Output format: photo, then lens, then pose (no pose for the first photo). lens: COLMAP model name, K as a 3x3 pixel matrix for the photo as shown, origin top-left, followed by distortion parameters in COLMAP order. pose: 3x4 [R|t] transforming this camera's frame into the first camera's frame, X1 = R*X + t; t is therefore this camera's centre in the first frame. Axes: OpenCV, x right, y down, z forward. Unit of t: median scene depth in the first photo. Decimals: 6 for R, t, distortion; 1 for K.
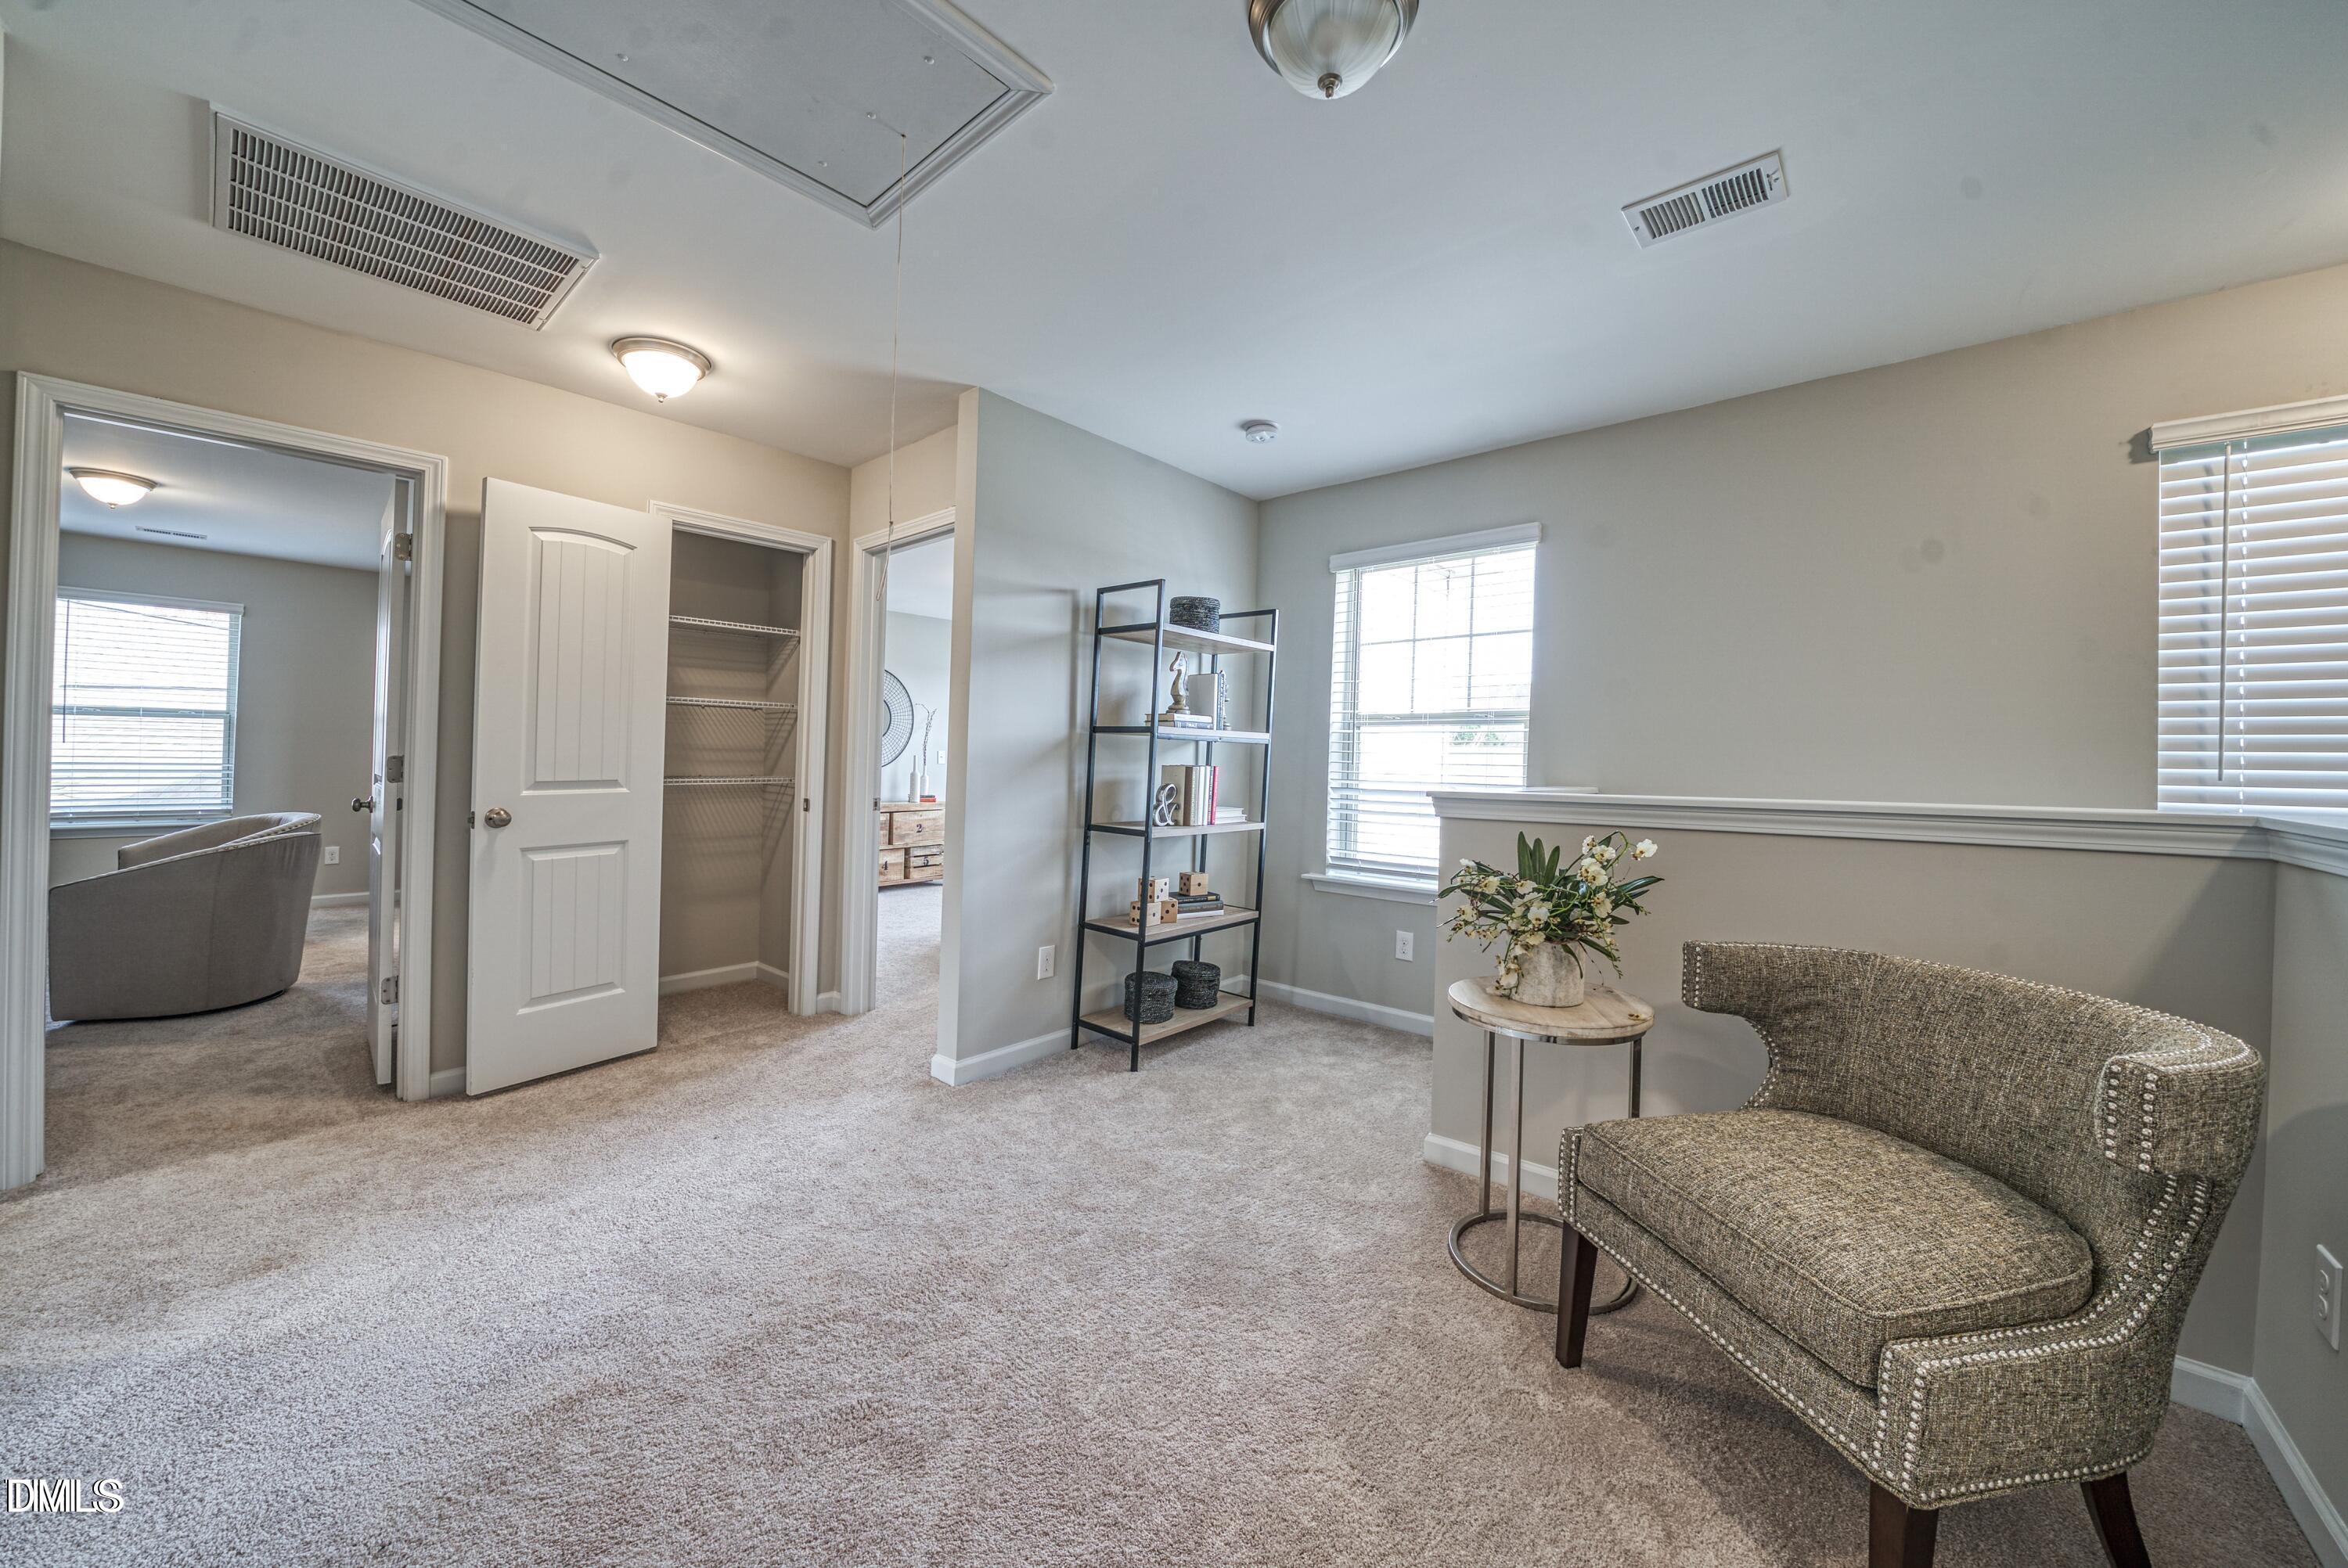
lens RADIAL K [[874.9, 0, 1164.0], [0, 874.9, 755.2], [0, 0, 1]] dist [-0.000813, -0.000001]
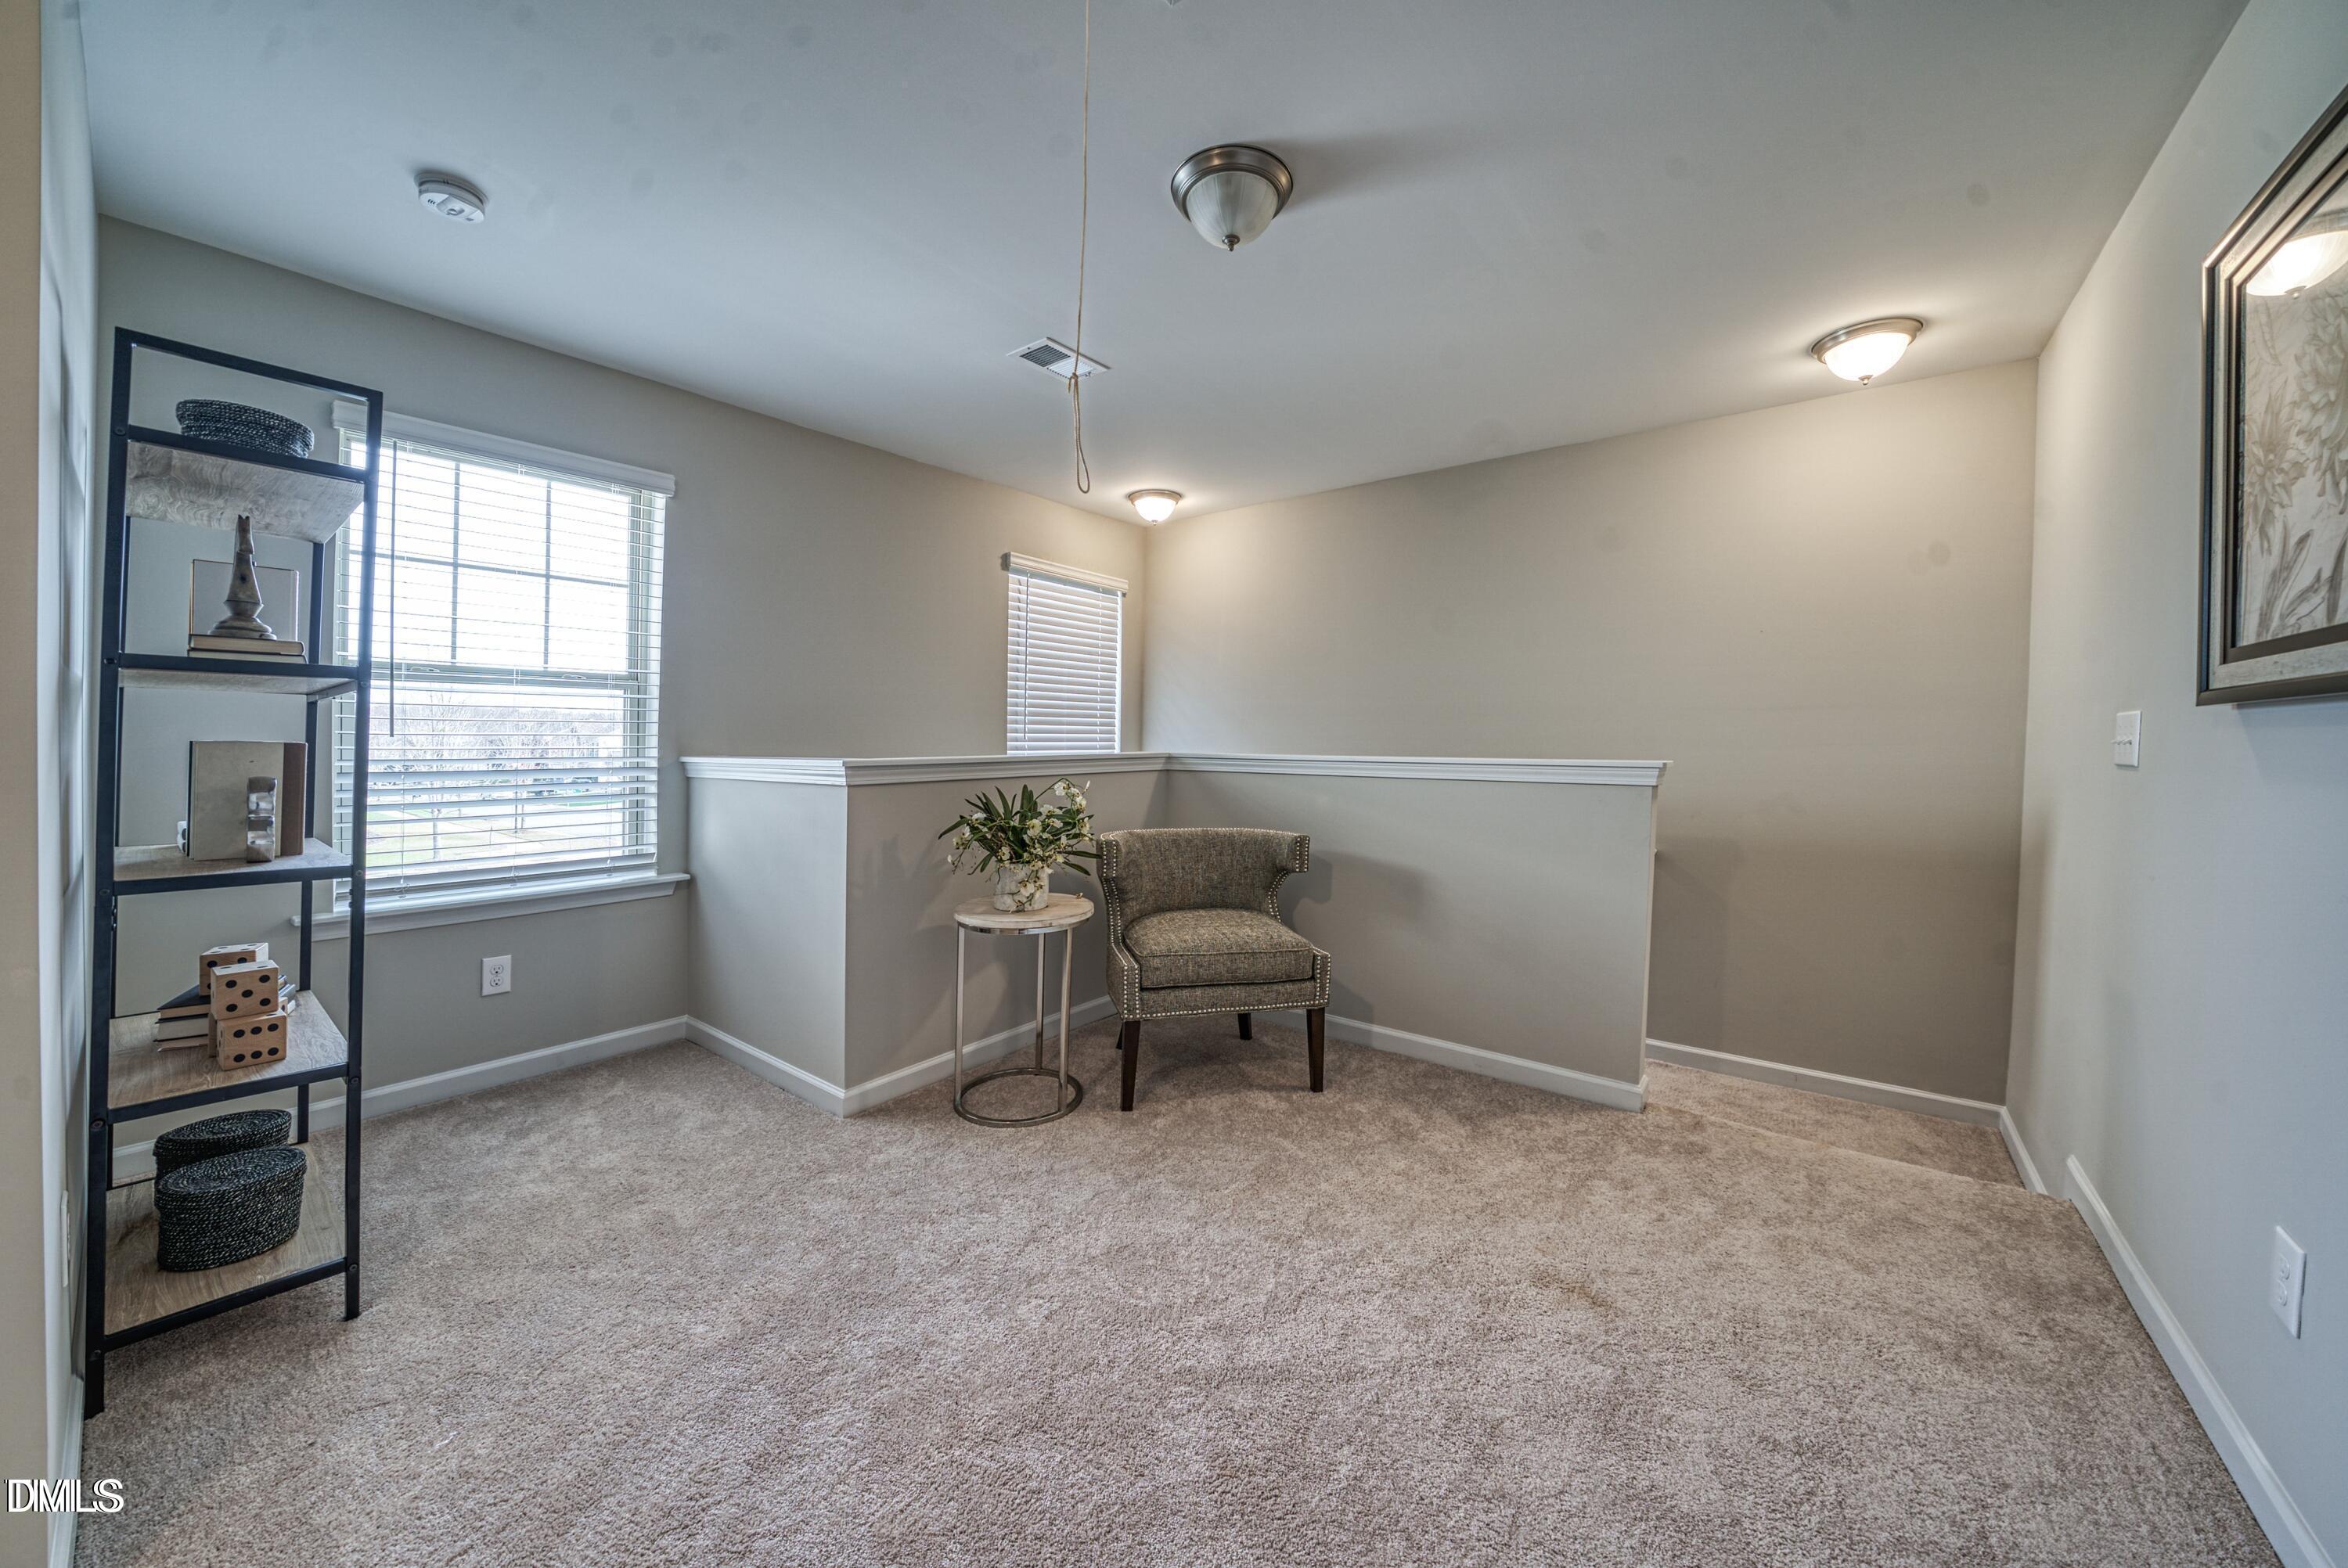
lens RADIAL K [[866.5, 0, 1174.0], [0, 866.5, 784.0], [0, 0, 1]] dist [-0.017605, 0.000228]
pose [[-0.055327, -0.065150, 0.996340, -0.786846], [-0.008318, 0.997864, 0.064788, 0.000066], [-0.998434, -0.004703, -0.055751, 0.744340]]
